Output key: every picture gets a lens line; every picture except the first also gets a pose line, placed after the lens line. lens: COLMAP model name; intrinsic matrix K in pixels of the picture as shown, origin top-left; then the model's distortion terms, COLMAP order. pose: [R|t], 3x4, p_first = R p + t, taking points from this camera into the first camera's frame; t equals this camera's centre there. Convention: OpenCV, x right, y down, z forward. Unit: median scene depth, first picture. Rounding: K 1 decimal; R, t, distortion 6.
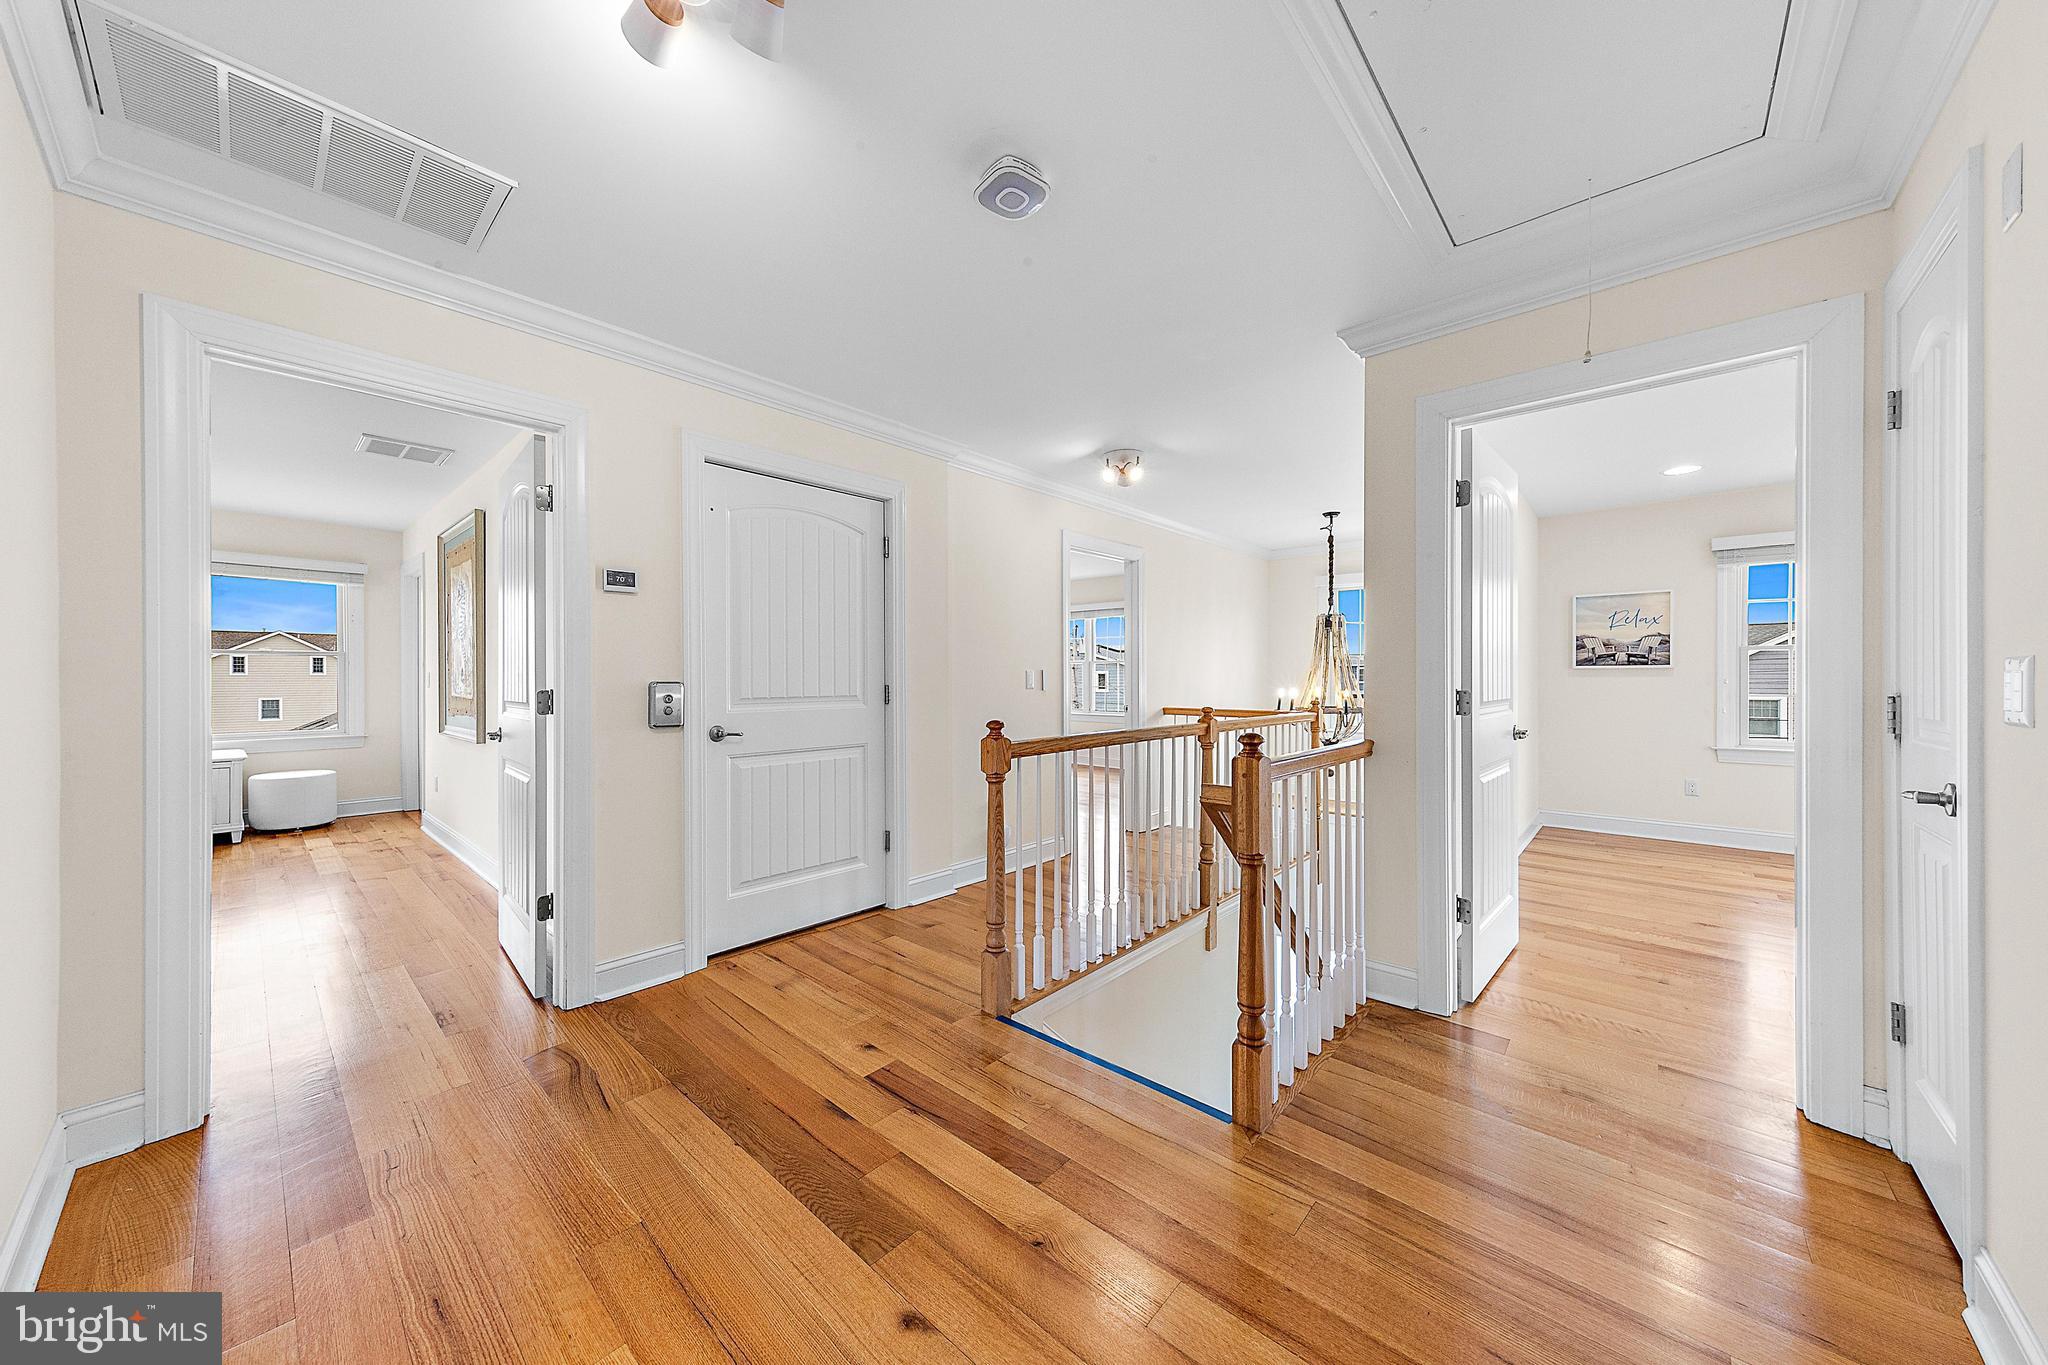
lens RADIAL K [[688.3, 0, 1008.8], [0, 688.3, 678.9], [0, 0, 1]] dist [0.006756, -0.000024]
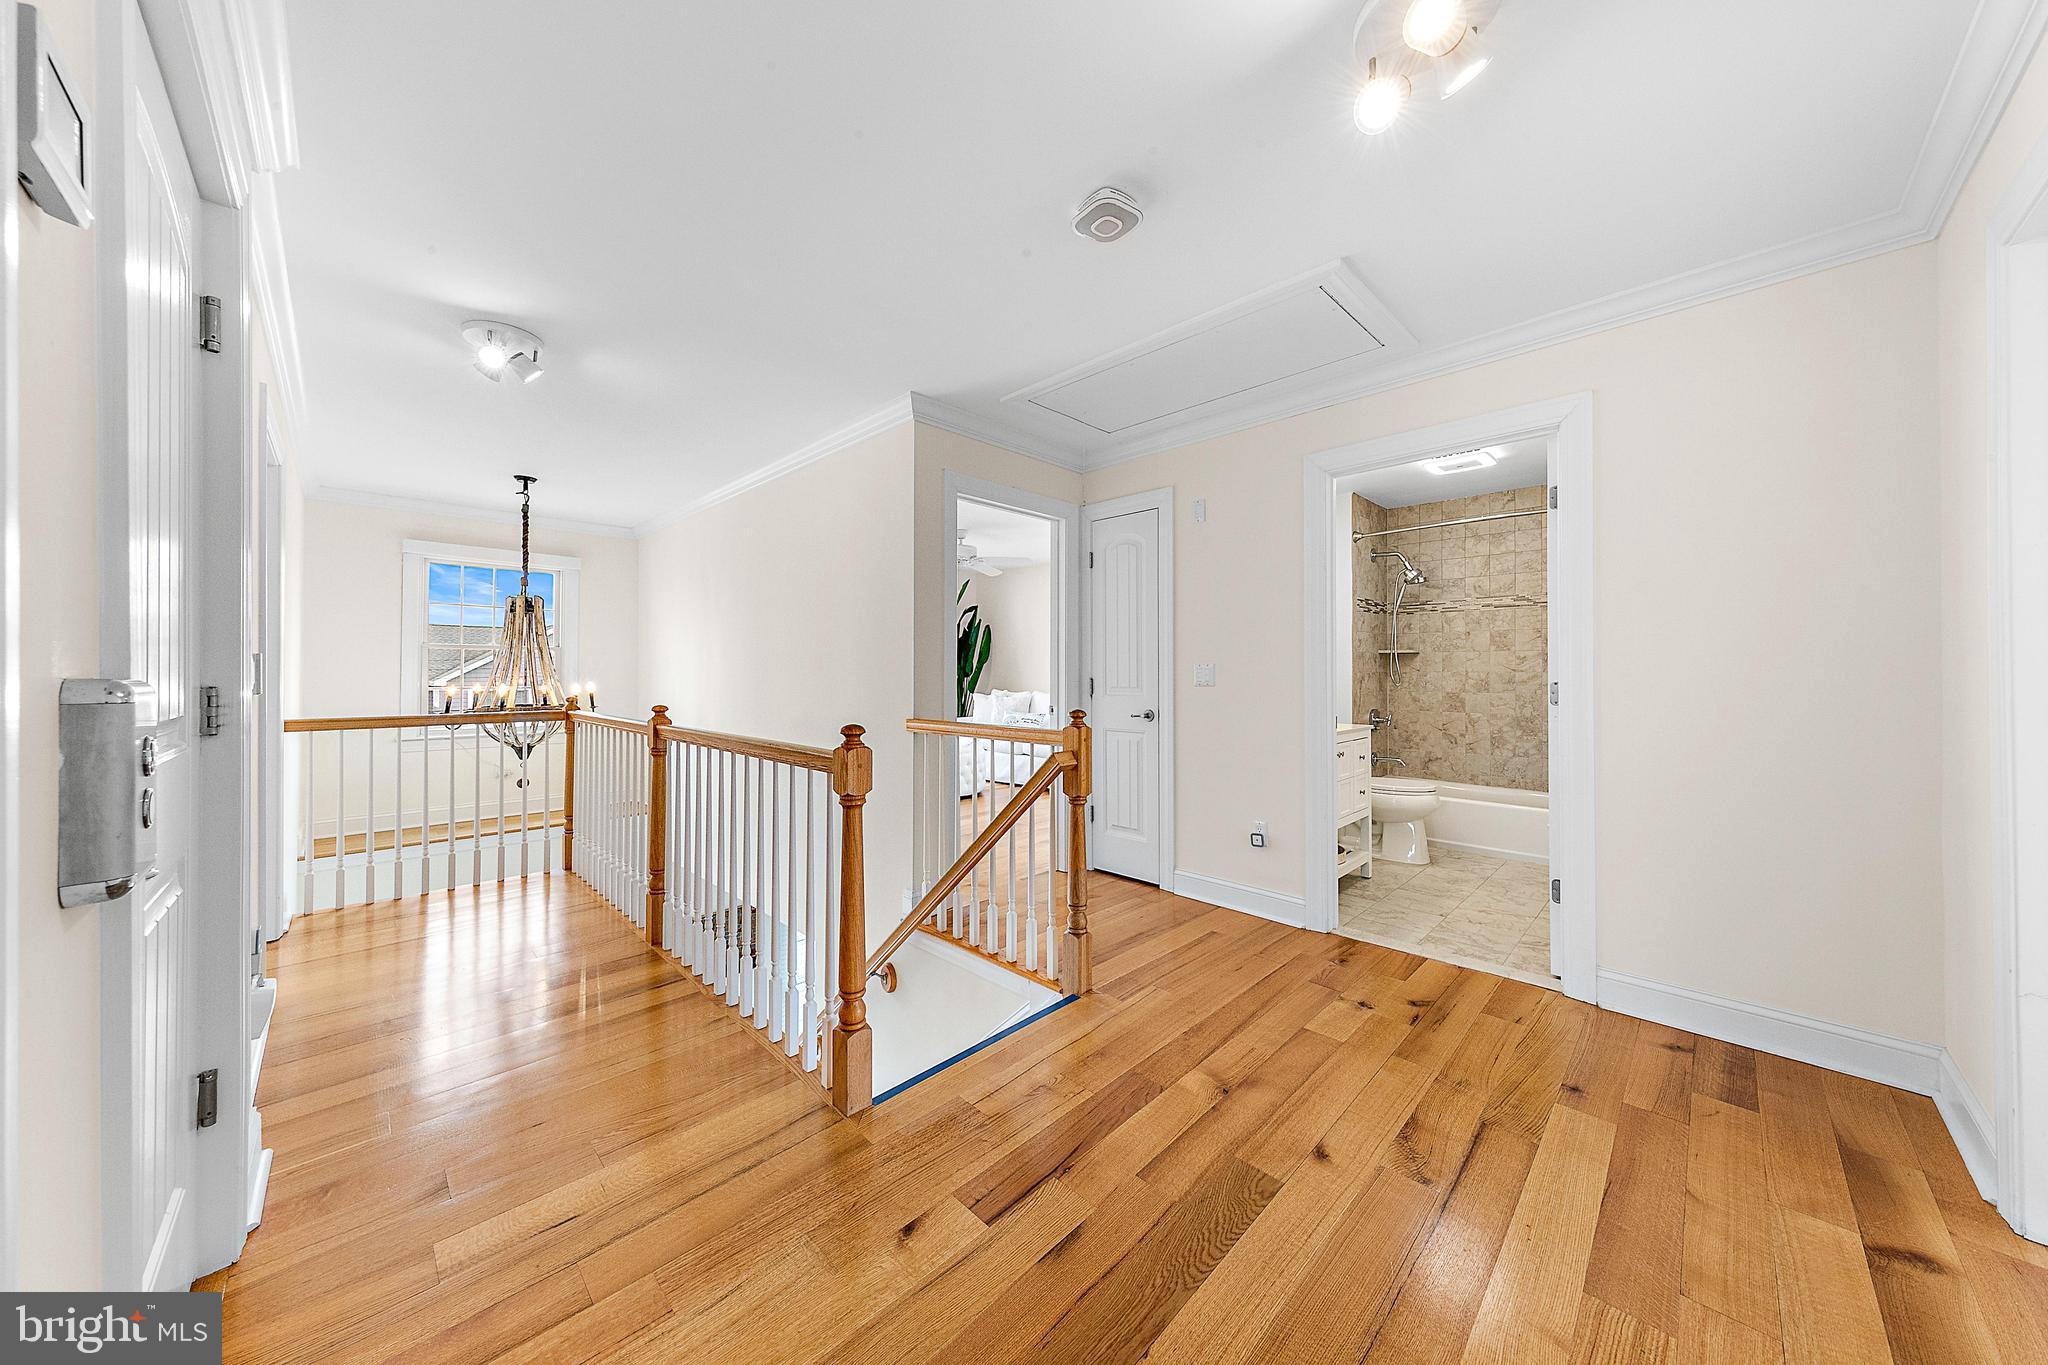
lens RADIAL K [[688.3, 0, 1008.8], [0, 688.3, 678.9], [0, 0, 1]] dist [0.006756, -0.000024]
pose [[0.060755, -0.006437, 0.998132, -0.373001], [-0.001274, 0.999978, 0.006526, 0.001200], [-0.998152, -0.001668, 0.060745, 0.378476]]
